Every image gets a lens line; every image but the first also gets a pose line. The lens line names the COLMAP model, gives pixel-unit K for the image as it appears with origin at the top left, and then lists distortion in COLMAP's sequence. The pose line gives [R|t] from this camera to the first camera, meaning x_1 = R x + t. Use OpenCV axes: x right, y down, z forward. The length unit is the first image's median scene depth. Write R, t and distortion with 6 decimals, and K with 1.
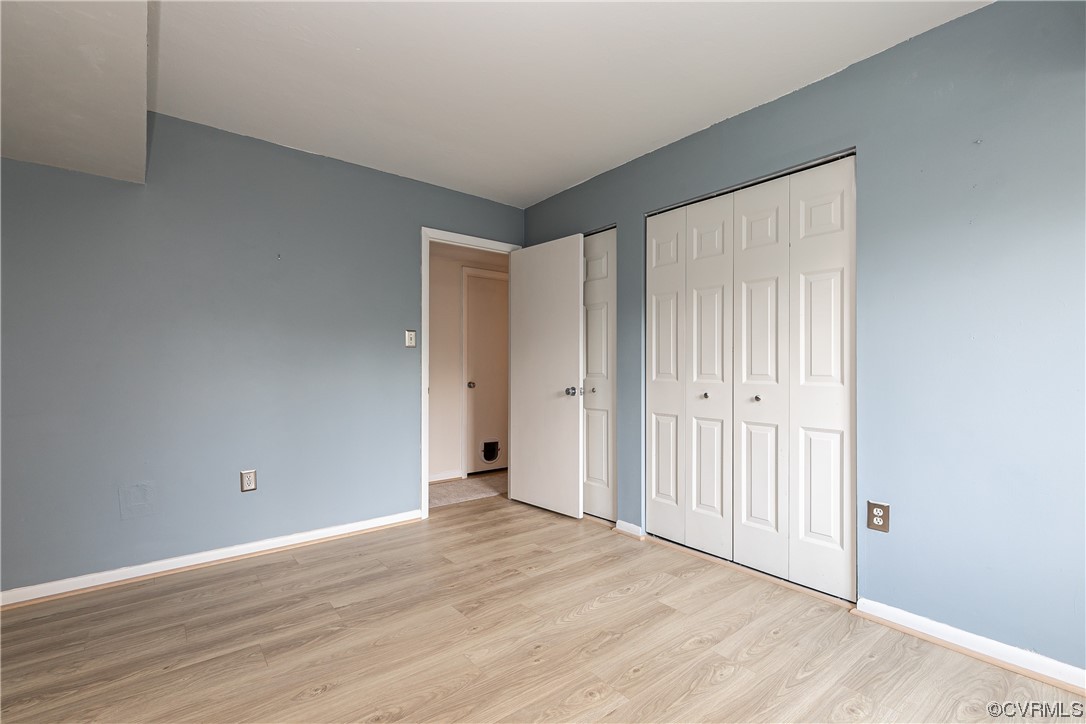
lens RADIAL K [[491.4, 0, 543.5], [0, 491.4, 364.5], [0, 0, 1]] dist [0.021083, -0.005222]
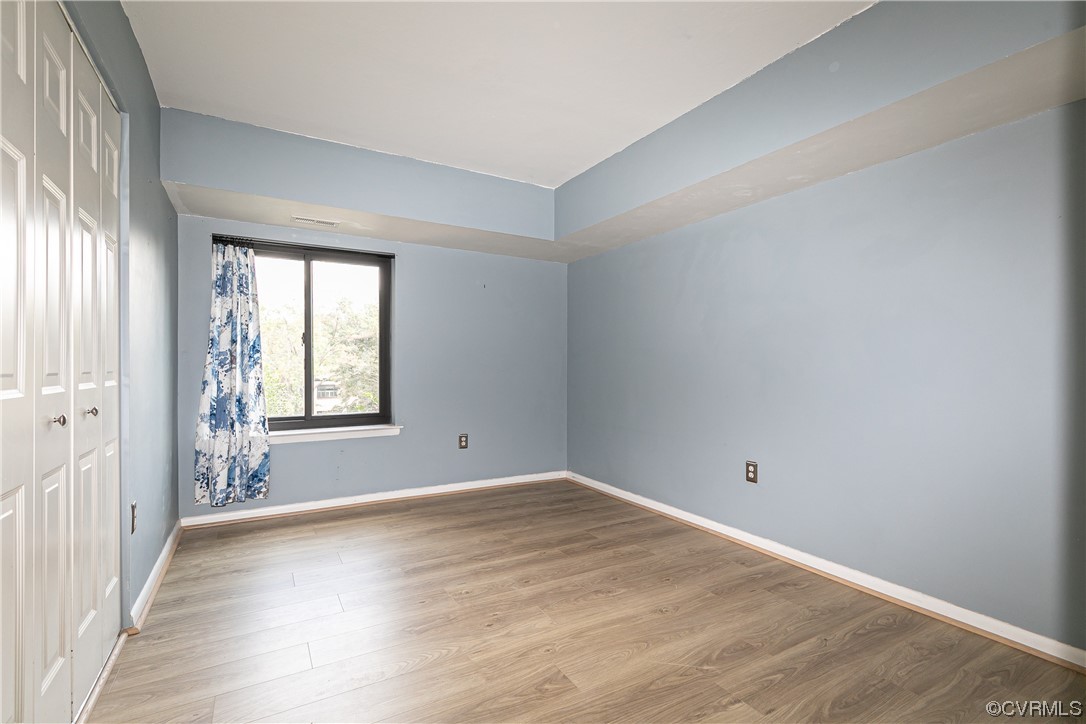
lens RADIAL K [[491.4, 0, 541.8], [0, 491.4, 364.3], [0, 0, 1]] dist [0.021083, -0.005222]
pose [[-0.988891, -0.003933, 0.148590, -0.272160], [-0.004992, 0.999965, -0.006755, 0.011236], [-0.148559, -0.007422, -0.988876, 1.986216]]
